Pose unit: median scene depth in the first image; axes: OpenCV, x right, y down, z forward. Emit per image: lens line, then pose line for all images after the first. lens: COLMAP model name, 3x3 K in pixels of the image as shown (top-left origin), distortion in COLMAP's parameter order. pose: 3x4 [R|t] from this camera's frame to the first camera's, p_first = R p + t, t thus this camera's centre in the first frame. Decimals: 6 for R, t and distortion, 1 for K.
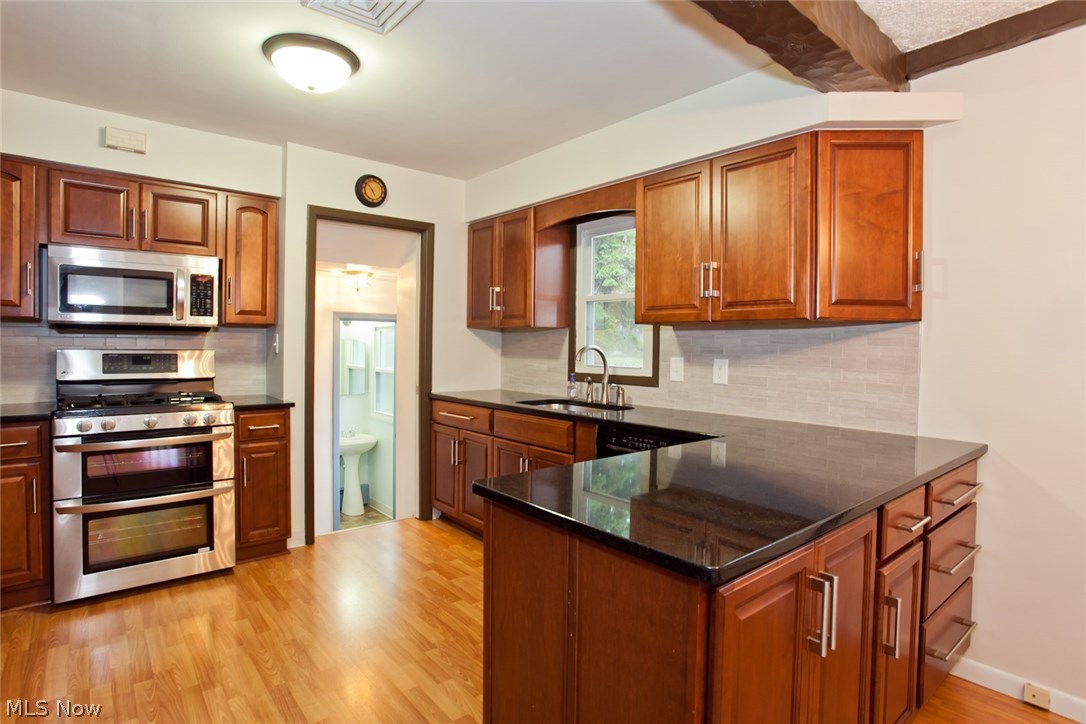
lens RADIAL K [[556.7, 0, 543.0], [0, 556.7, 362.0], [0, 0, 1]] dist [-0.079901, 0.028417]
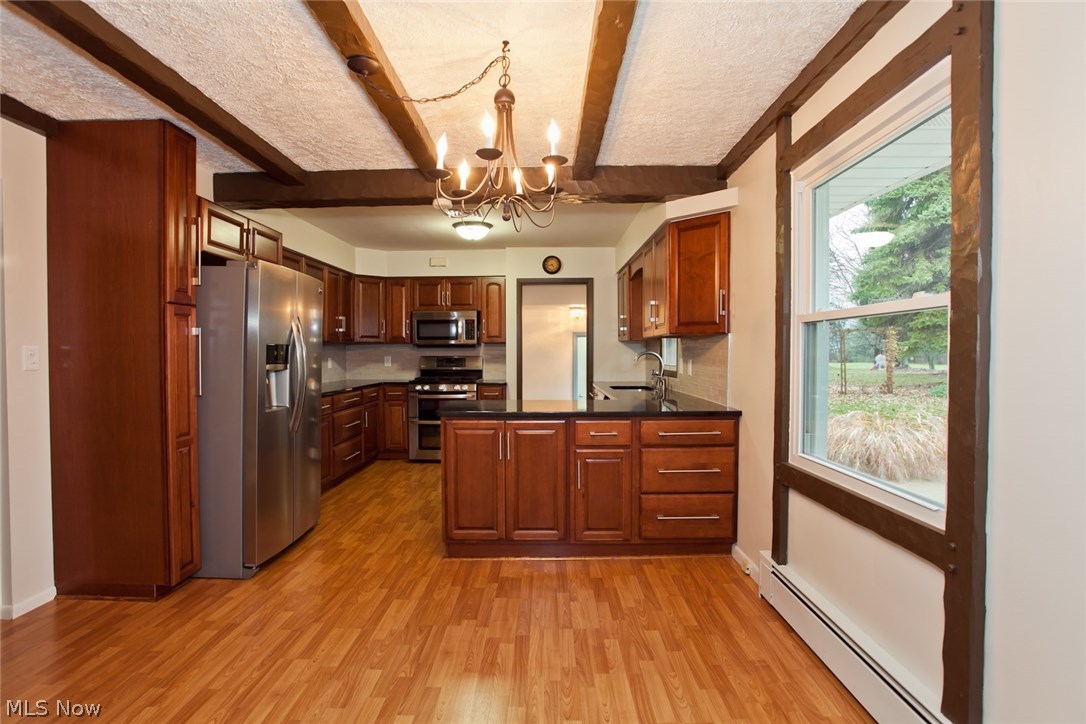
lens RADIAL K [[535.5, 0, 538.0], [0, 535.5, 360.5], [0, 0, 1]] dist [-0.078614, 0.038612]
pose [[0.753173, -0.001681, -0.657820, 0.901175], [-0.011215, 0.999819, -0.015396, 0.023320], [0.657726, 0.018973, 0.753018, -0.359839]]
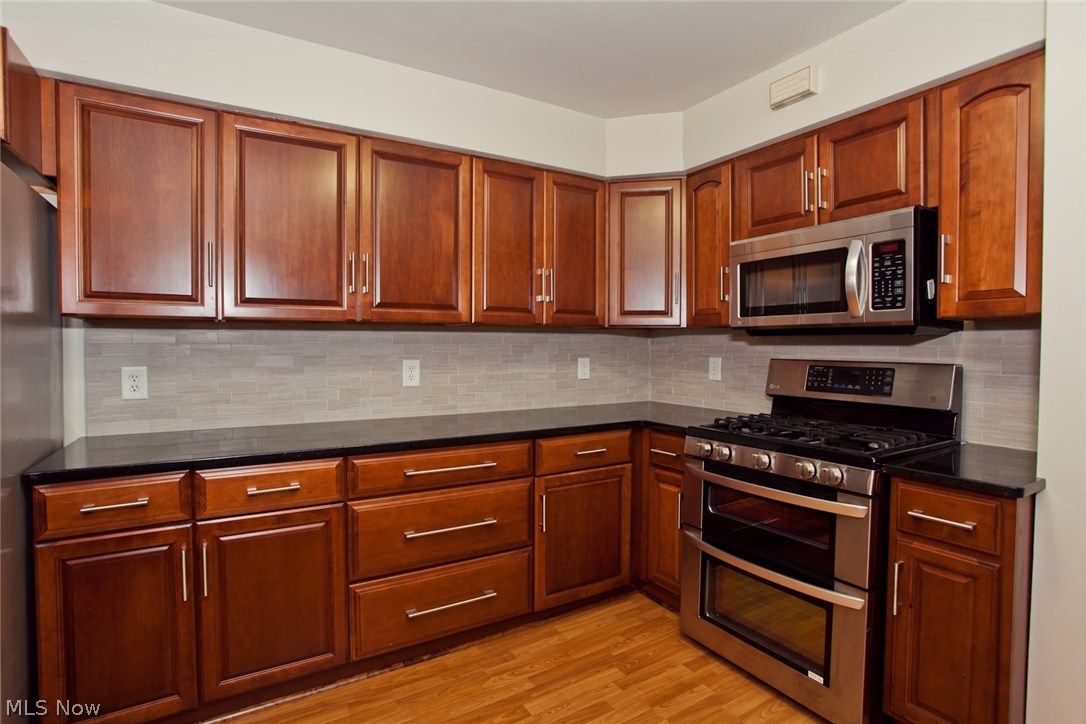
lens RADIAL K [[535.5, 0, 538.0], [0, 535.5, 360.5], [0, 0, 1]] dist [-0.078614, 0.038612]
pose [[-0.161221, 0.014589, -0.986810, 0.019022], [-0.037087, 0.999095, 0.020830, -0.023219], [0.986221, 0.039956, -0.160534, 0.699876]]
